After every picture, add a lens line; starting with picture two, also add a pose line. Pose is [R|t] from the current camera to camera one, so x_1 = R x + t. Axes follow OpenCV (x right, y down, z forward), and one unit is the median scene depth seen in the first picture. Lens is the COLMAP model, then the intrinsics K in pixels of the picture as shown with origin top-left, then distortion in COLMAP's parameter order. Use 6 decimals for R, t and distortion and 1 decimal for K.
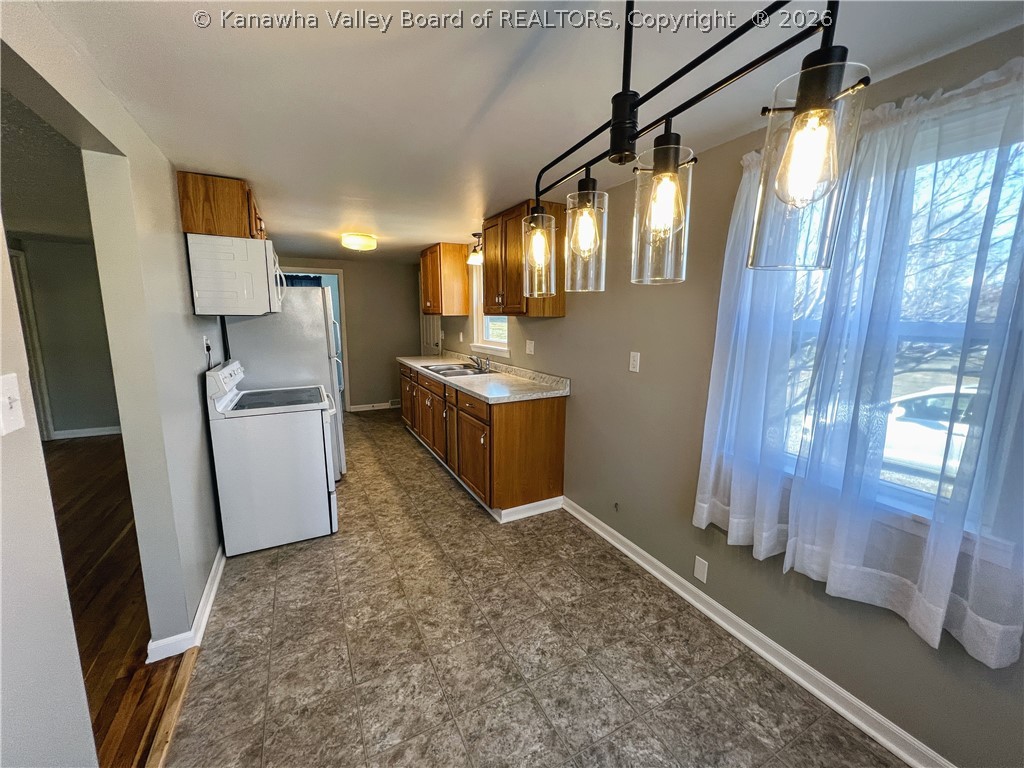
lens RADIAL K [[407.7, 0, 509.4], [0, 407.7, 381.5], [0, 0, 1]] dist [0.000663, 0.000493]
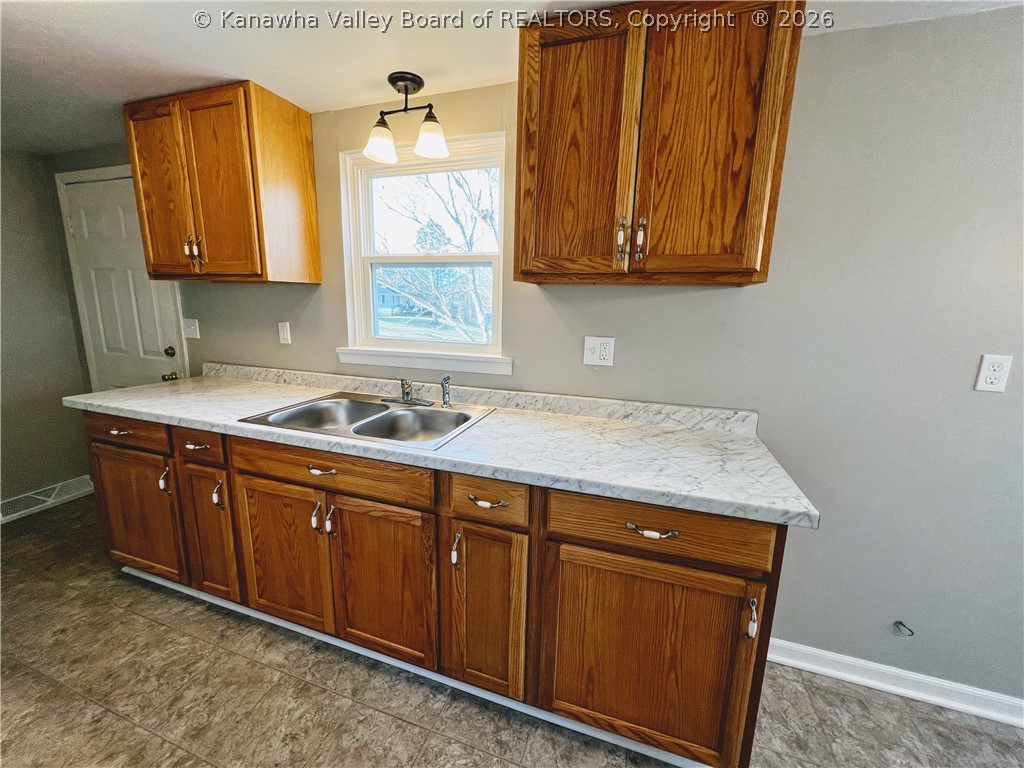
lens RADIAL K [[407.7, 0, 509.4], [0, 407.7, 381.5], [0, 0, 1]] dist [0.000663, 0.000493]
pose [[0.721655, -0.119094, 0.681932, -0.347591], [0.094362, 0.992819, 0.073529, -0.091333], [-0.685792, 0.011287, 0.727710, 0.701721]]
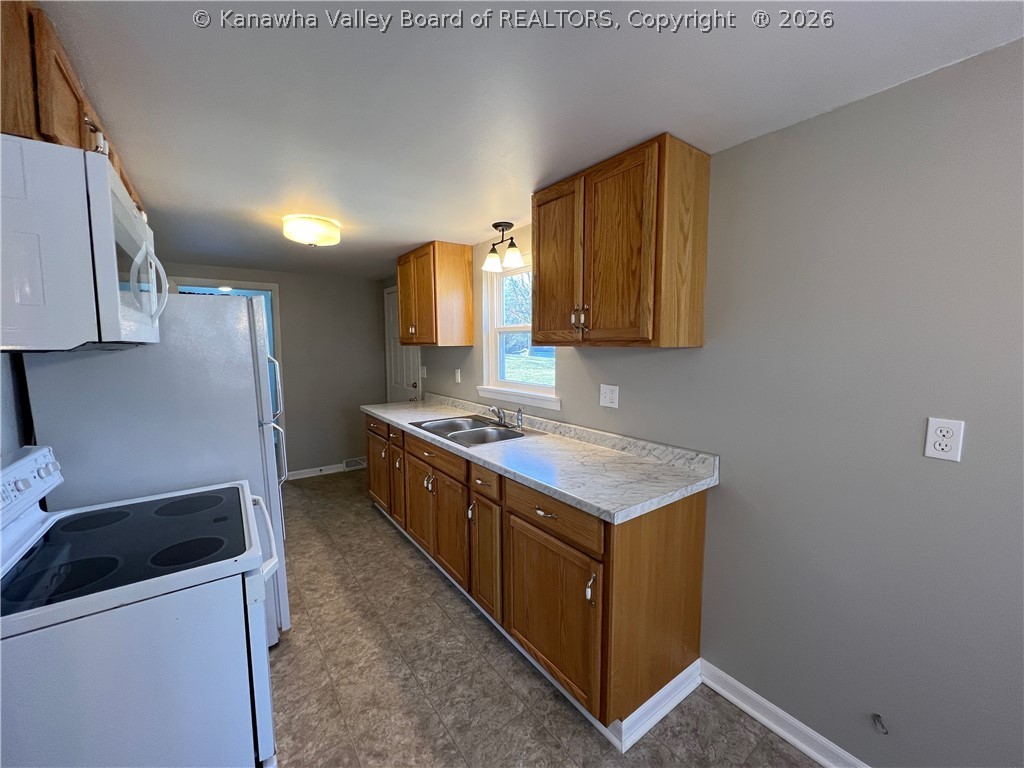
lens RADIAL K [[407.7, 0, 509.4], [0, 407.7, 381.5], [0, 0, 1]] dist [0.000663, 0.000493]
pose [[0.989178, -0.020496, 0.145279, -0.183717], [0.030726, 0.997176, -0.068525, -0.066222], [-0.143464, 0.072247, 0.987015, 0.395855]]
